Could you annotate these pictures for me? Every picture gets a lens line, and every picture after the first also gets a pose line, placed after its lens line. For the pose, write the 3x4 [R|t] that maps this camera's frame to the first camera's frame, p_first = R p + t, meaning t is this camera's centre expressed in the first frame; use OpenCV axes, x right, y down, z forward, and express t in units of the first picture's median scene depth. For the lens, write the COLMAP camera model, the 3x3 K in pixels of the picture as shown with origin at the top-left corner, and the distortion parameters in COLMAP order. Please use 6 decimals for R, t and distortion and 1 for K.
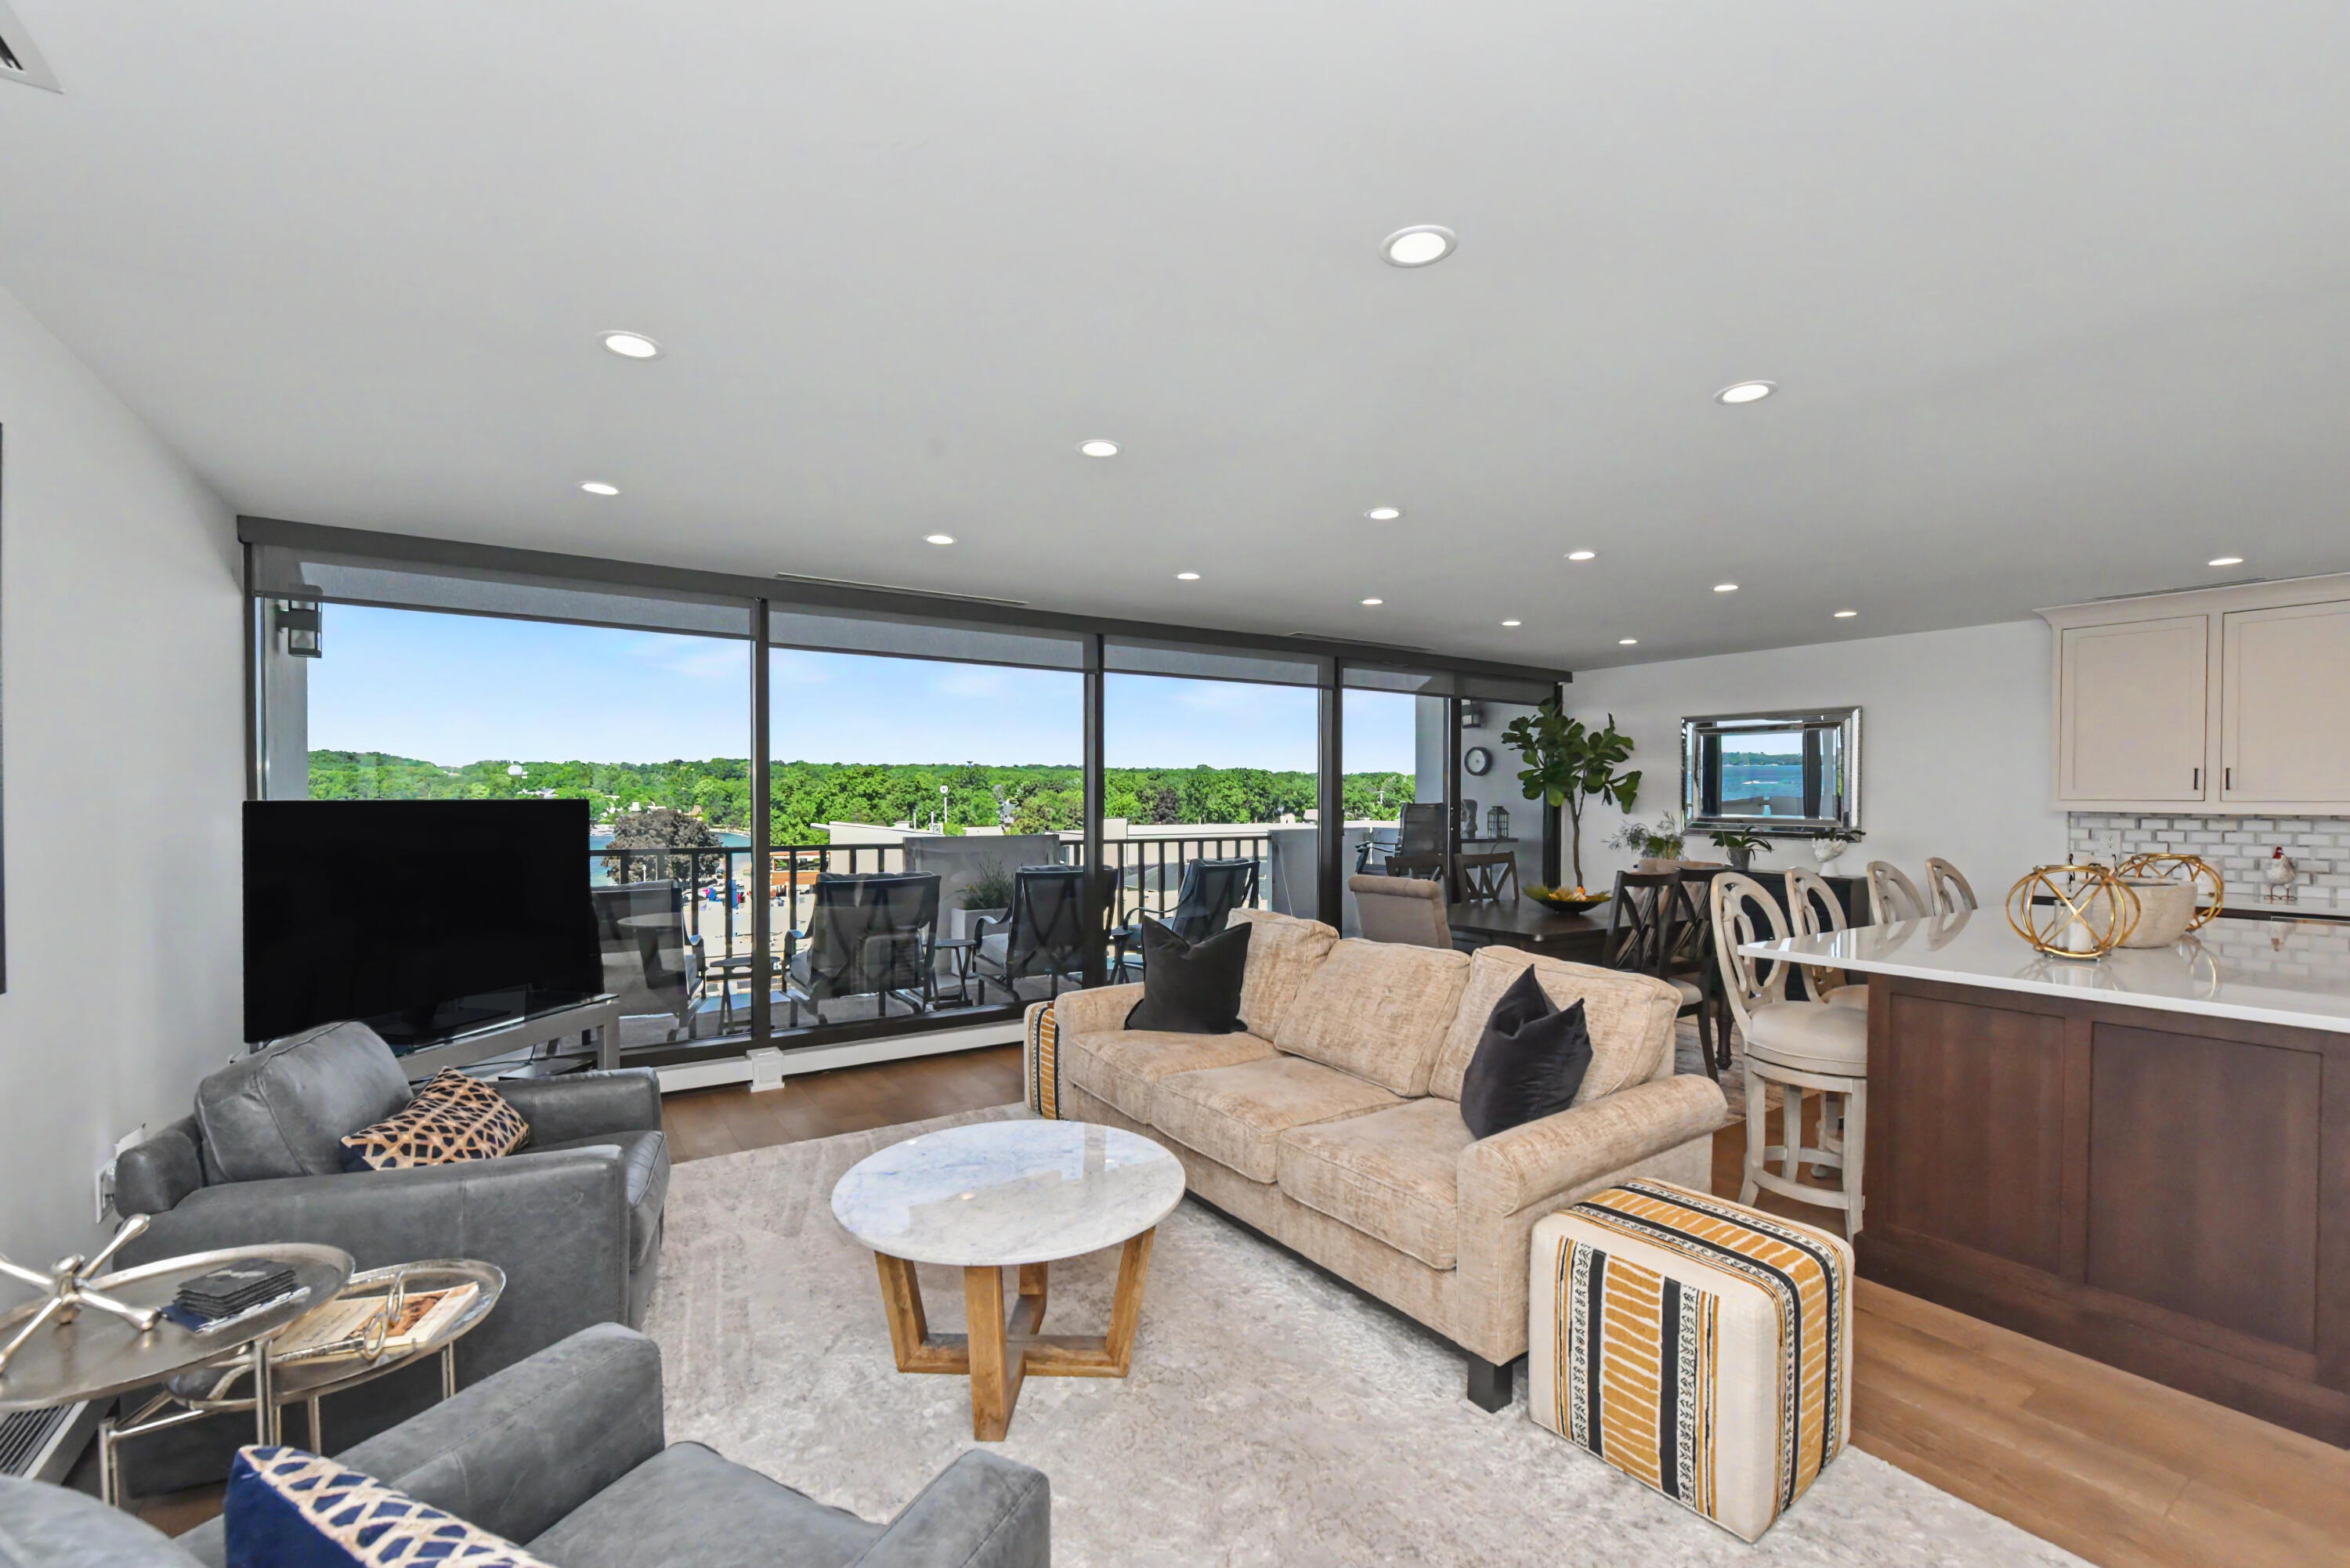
lens RADIAL K [[981.4, 0, 1175.1], [0, 981.4, 807.0], [0, 0, 1]] dist [-0.006505, 0.000006]
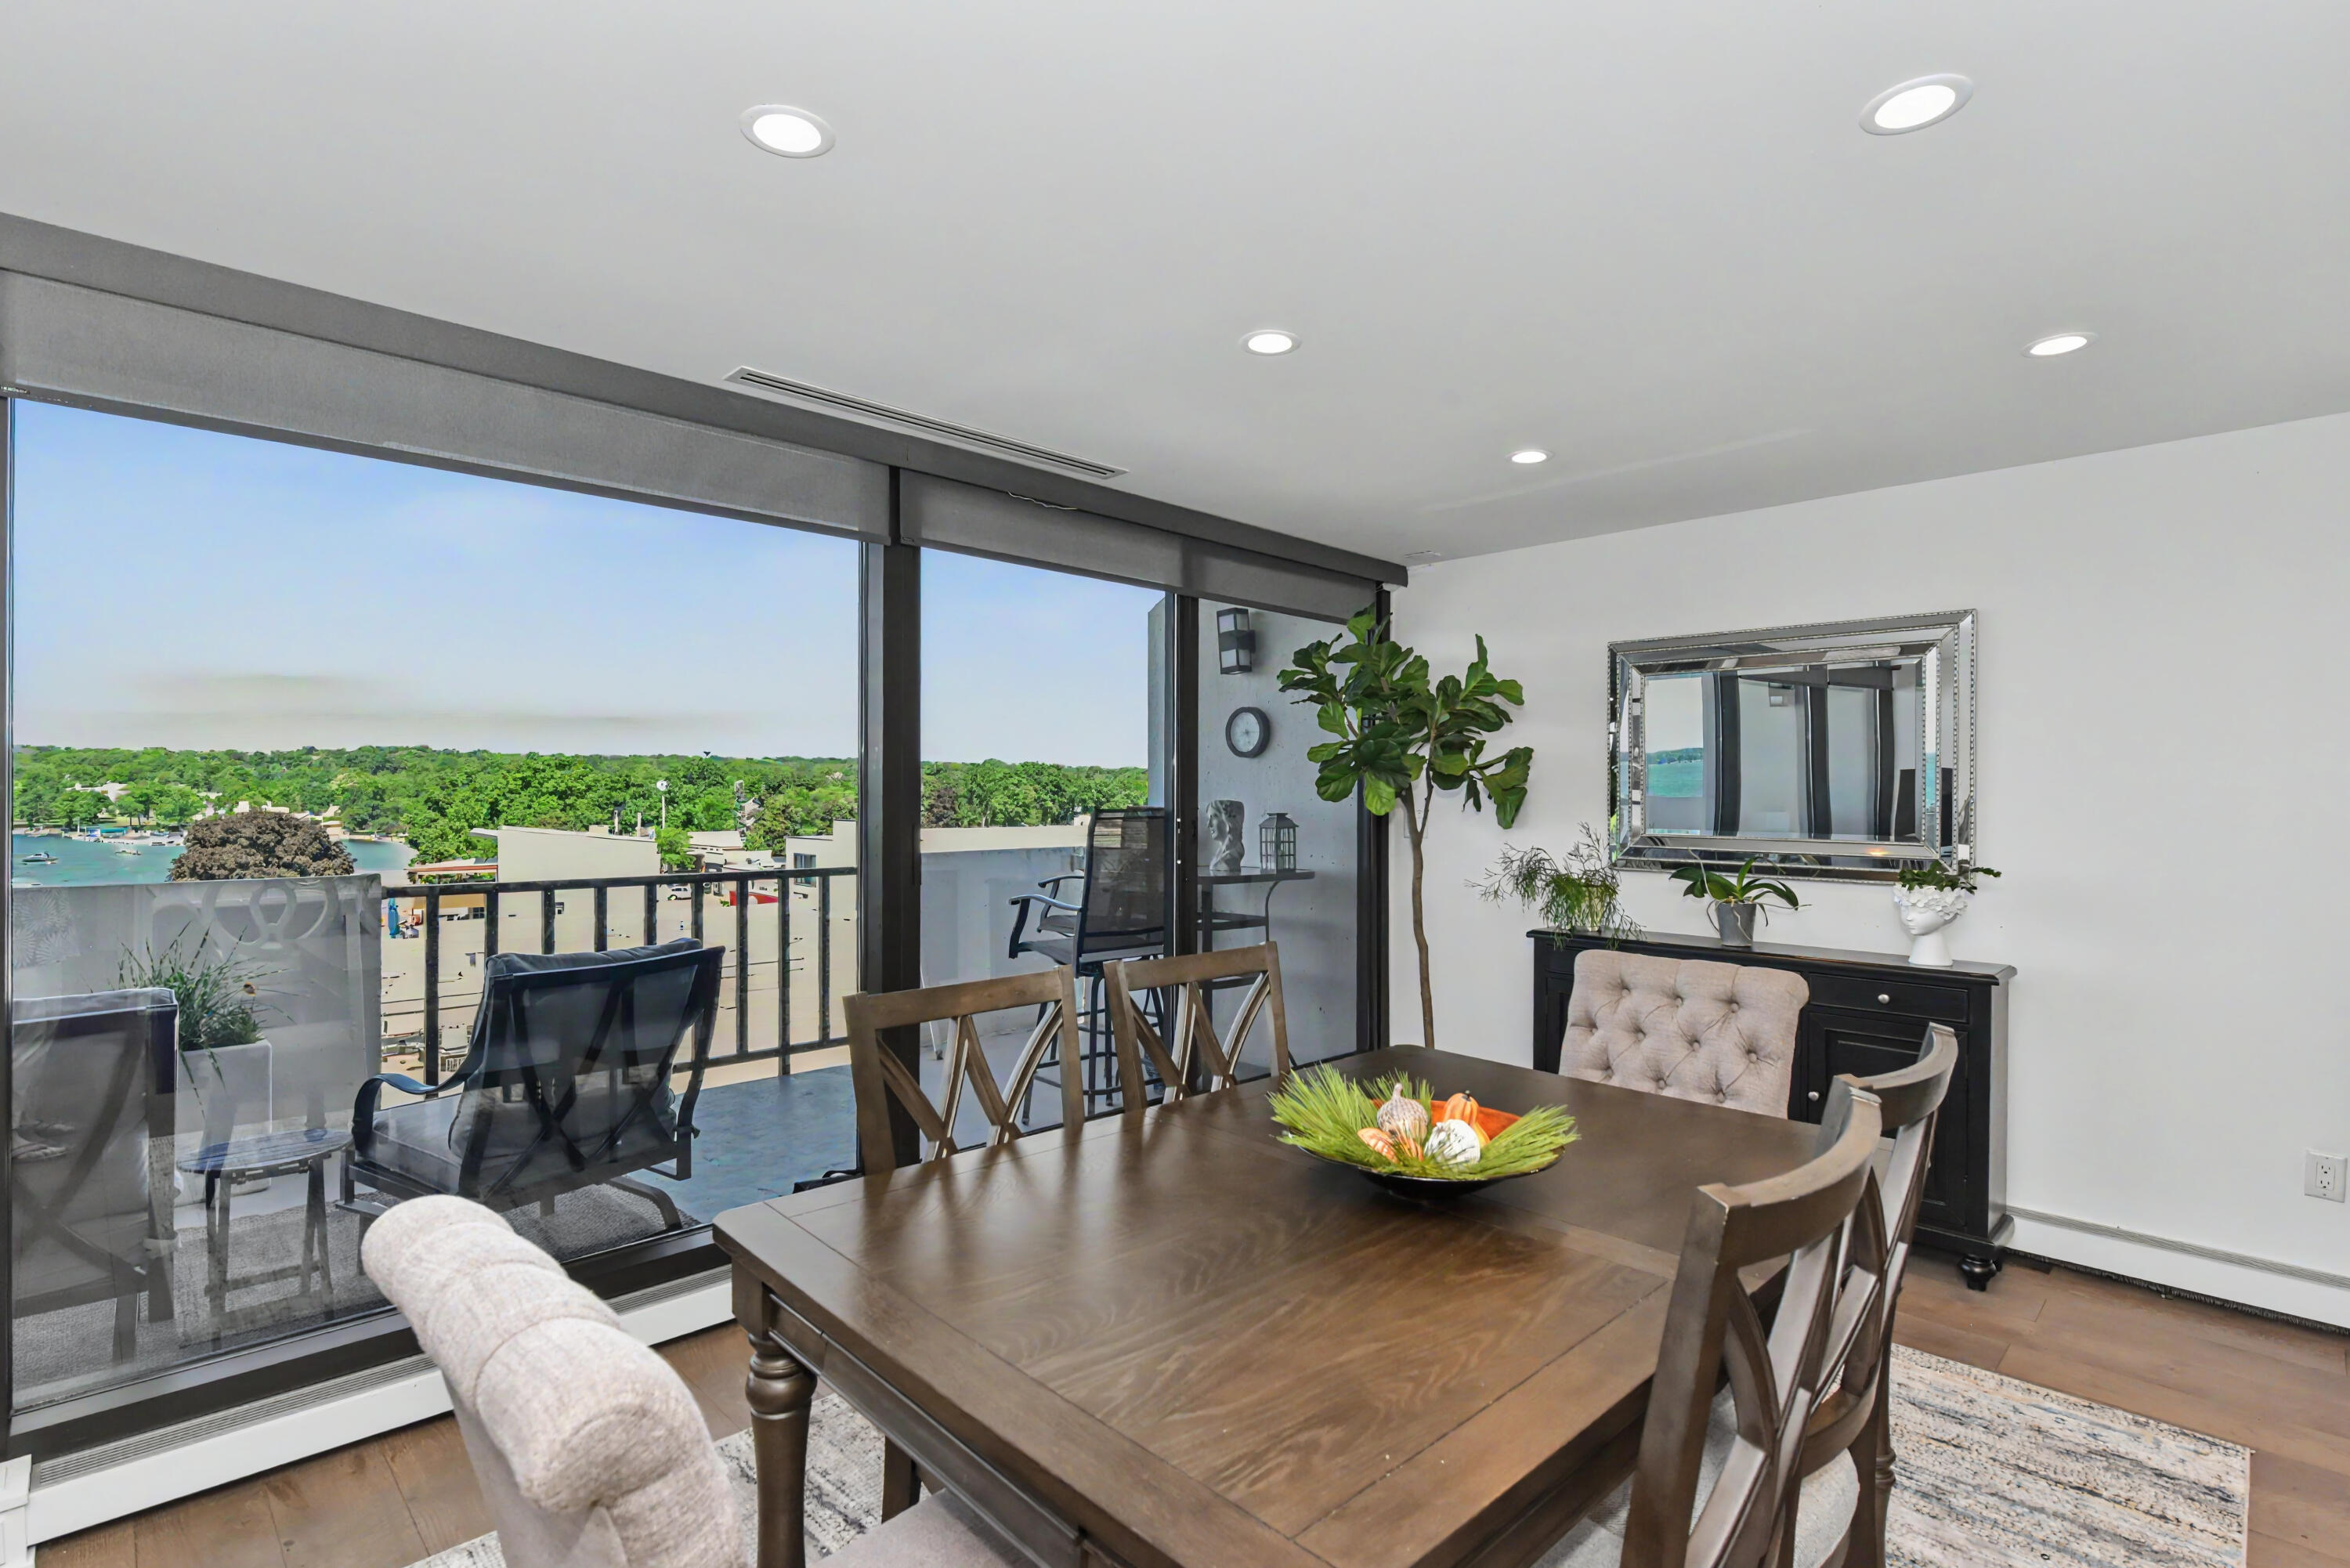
lens RADIAL K [[1117.8, 0, 1175.2], [0, 1117.8, 788.8], [0, 0, 1]] dist [-0.005960, 0.000038]
pose [[0.981917, 0.001611, 0.189306, 0.166727], [0.001393, 0.999875, -0.015737, -0.004859], [-0.189307, 0.015716, 0.981792, 0.431005]]
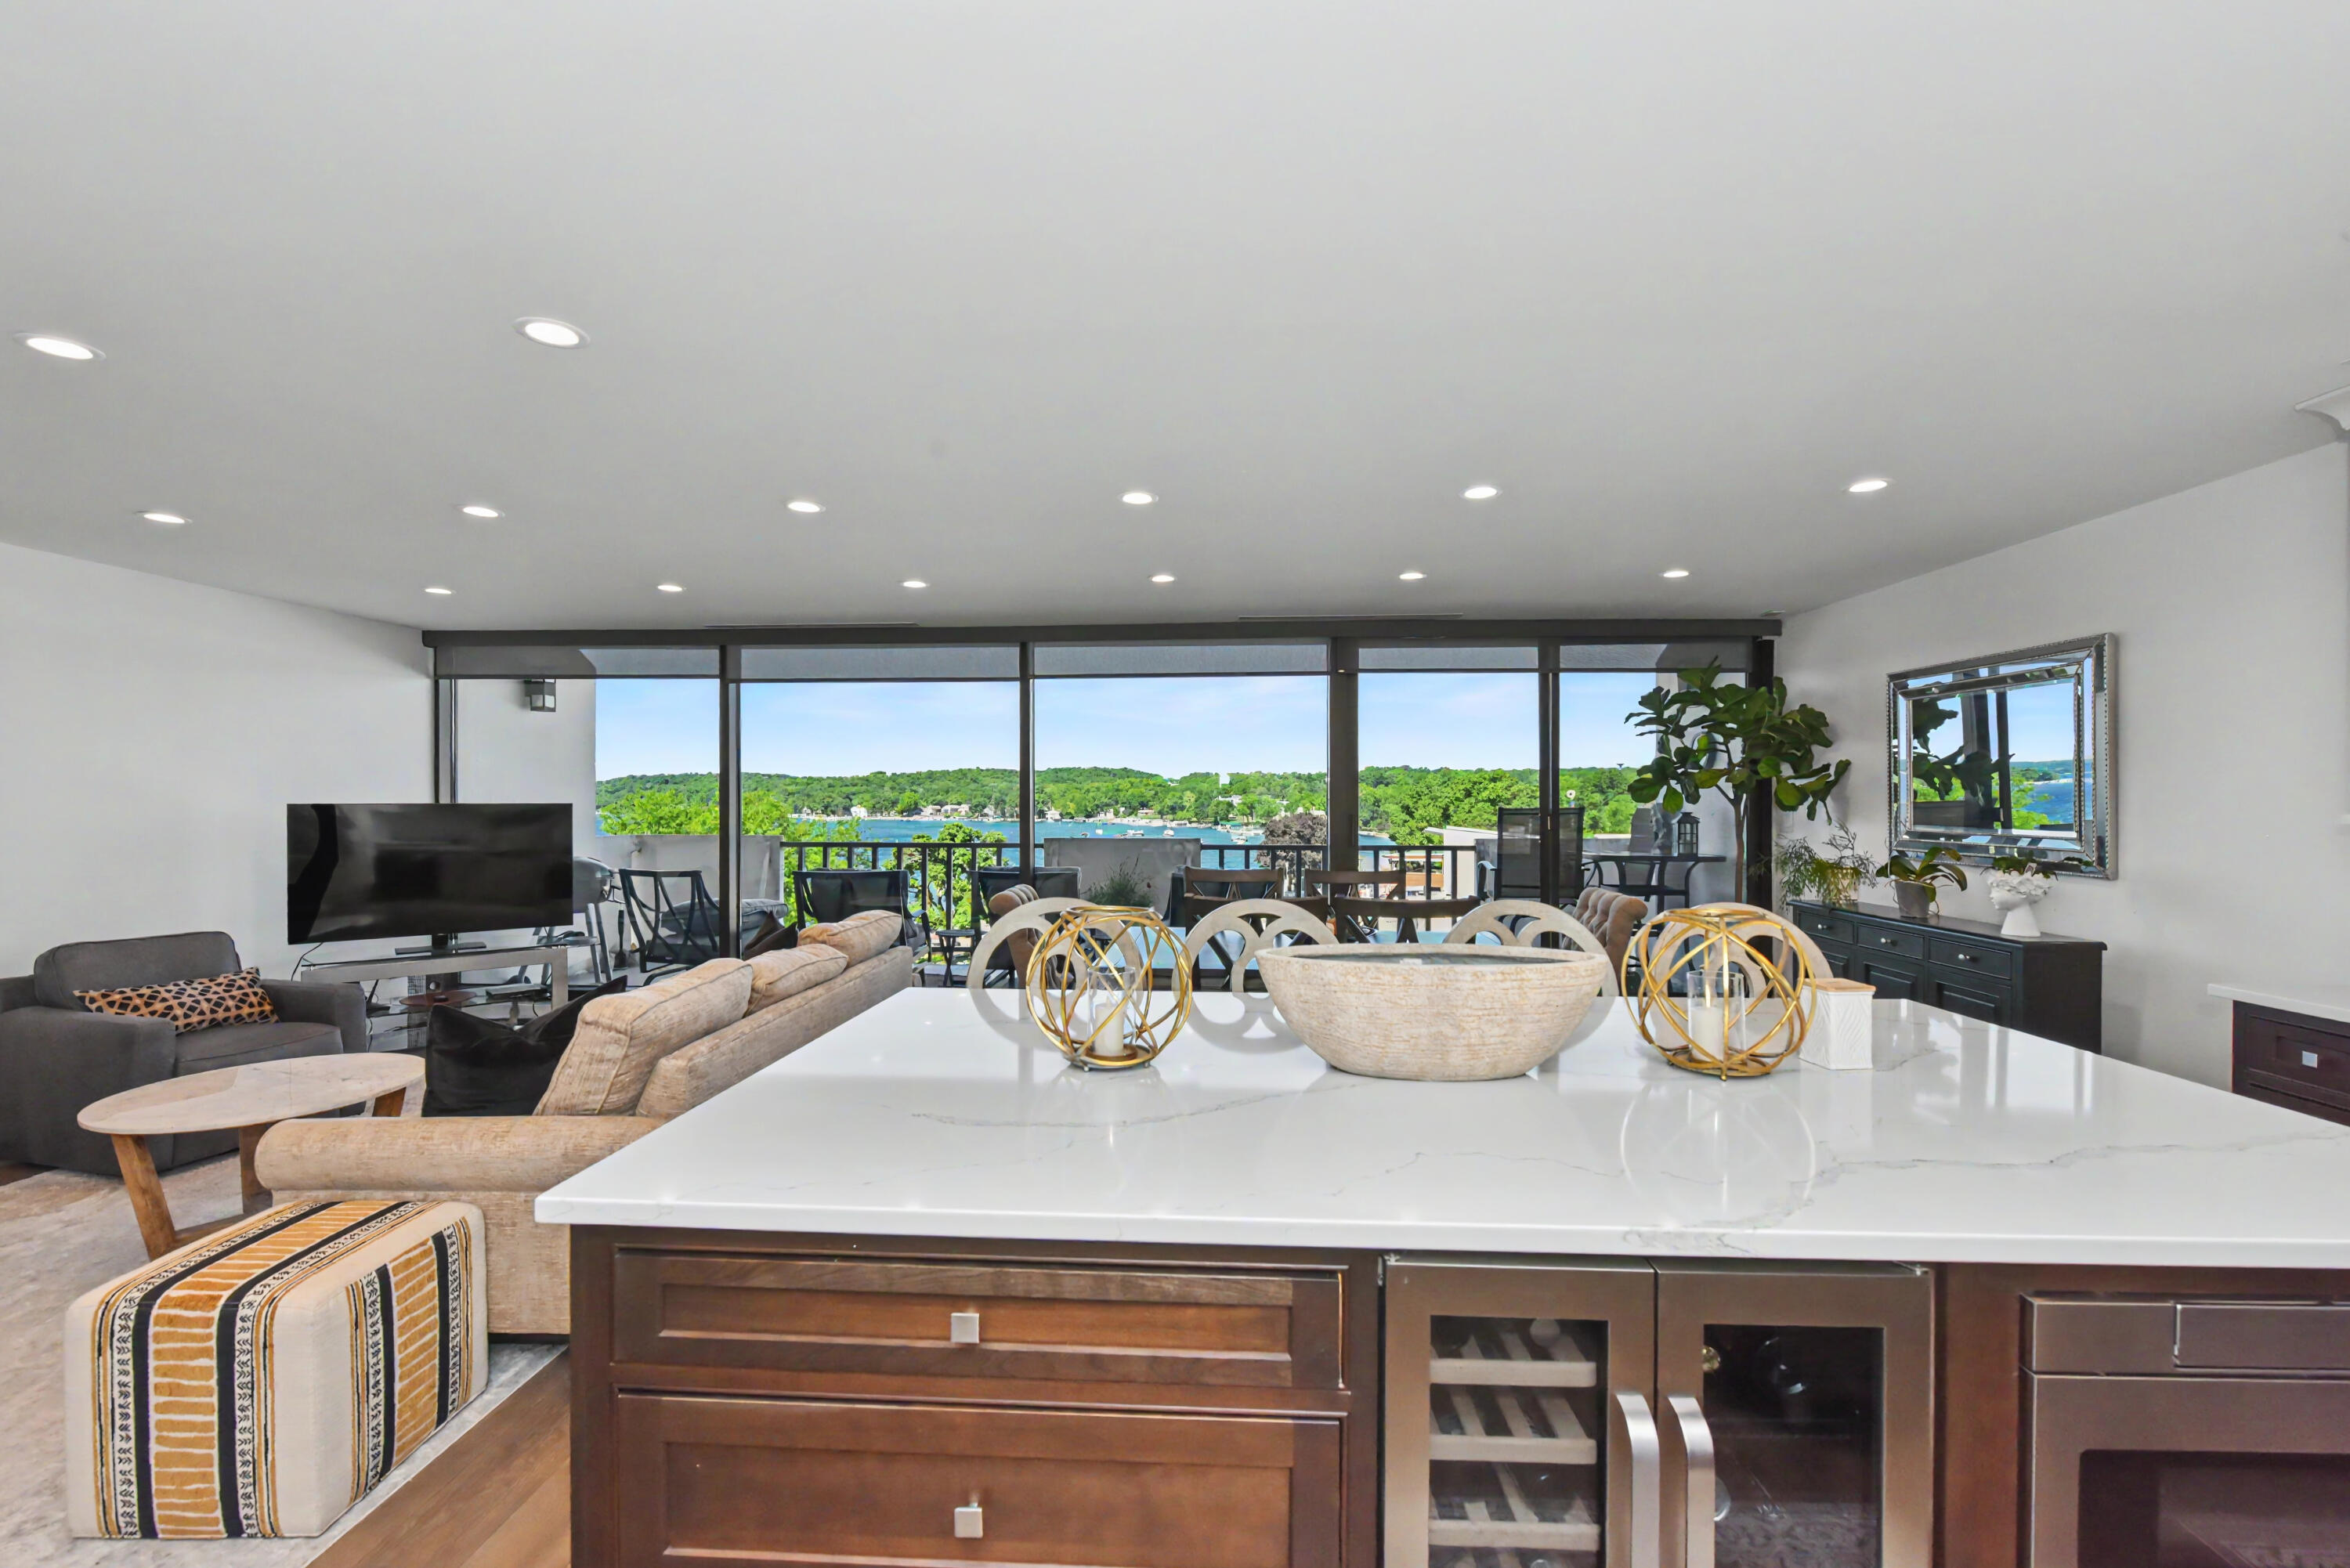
lens RADIAL K [[981.4, 0, 1188.3], [0, 981.4, 796.9], [0, 0, 1]] dist [-0.006505, 0.000006]
pose [[0.813125, -0.003938, -0.582076, 0.478917], [-0.005230, 0.999887, -0.014071, 0.000460], [0.582066, 0.014486, 0.813012, 0.193593]]
